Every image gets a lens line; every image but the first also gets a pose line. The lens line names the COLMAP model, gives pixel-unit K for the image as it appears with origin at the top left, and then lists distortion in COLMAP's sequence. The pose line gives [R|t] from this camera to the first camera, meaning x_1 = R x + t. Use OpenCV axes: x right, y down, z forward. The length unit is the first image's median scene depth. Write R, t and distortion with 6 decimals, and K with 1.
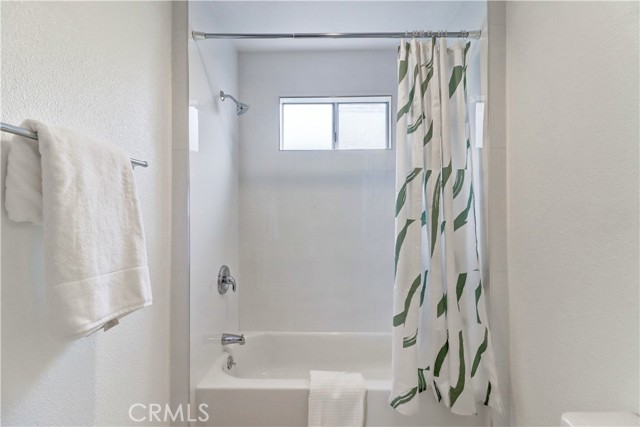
lens RADIAL K [[295.1, 0, 322.2], [0, 295.1, 212.1], [0, 0, 1]] dist [0.003530, -0.002050]
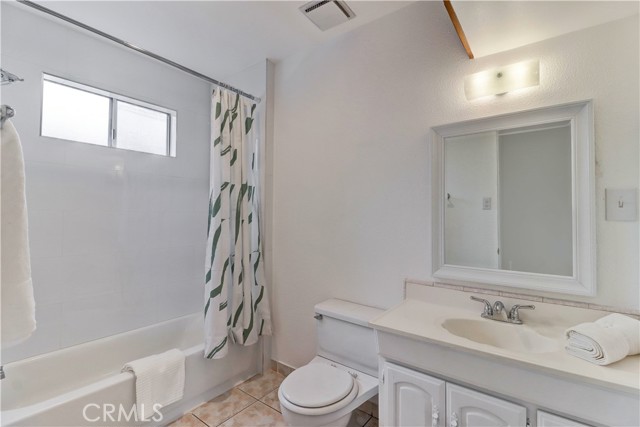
lens RADIAL K [[295.1, 0, 318.5], [0, 295.1, 211.9], [0, 0, 1]] dist [0.003530, -0.002050]
pose [[0.584109, 0.017933, 0.811477, -0.556974], [-0.015492, 0.999820, -0.010944, 0.001448], [-0.811527, -0.006179, 0.584282, -0.177655]]
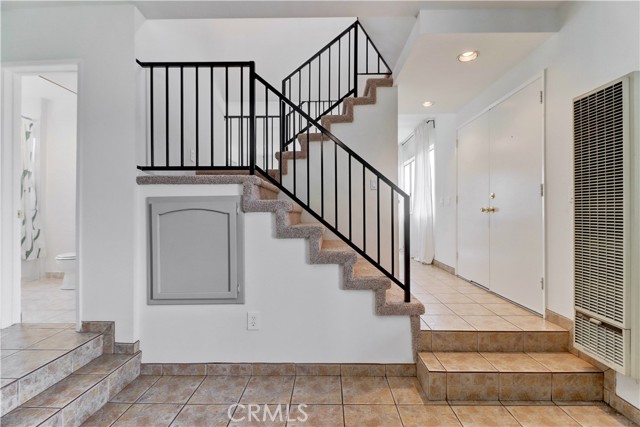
lens RADIAL K [[295.1, 0, 317.9], [0, 295.1, 209.4], [0, 0, 1]] dist [0.003530, -0.002050]
pose [[0.002128, 0.004562, 0.999987, -2.179464], [-0.008449, 0.999954, -0.004544, 0.192583], [-0.999962, -0.008440, 0.002166, -1.603359]]
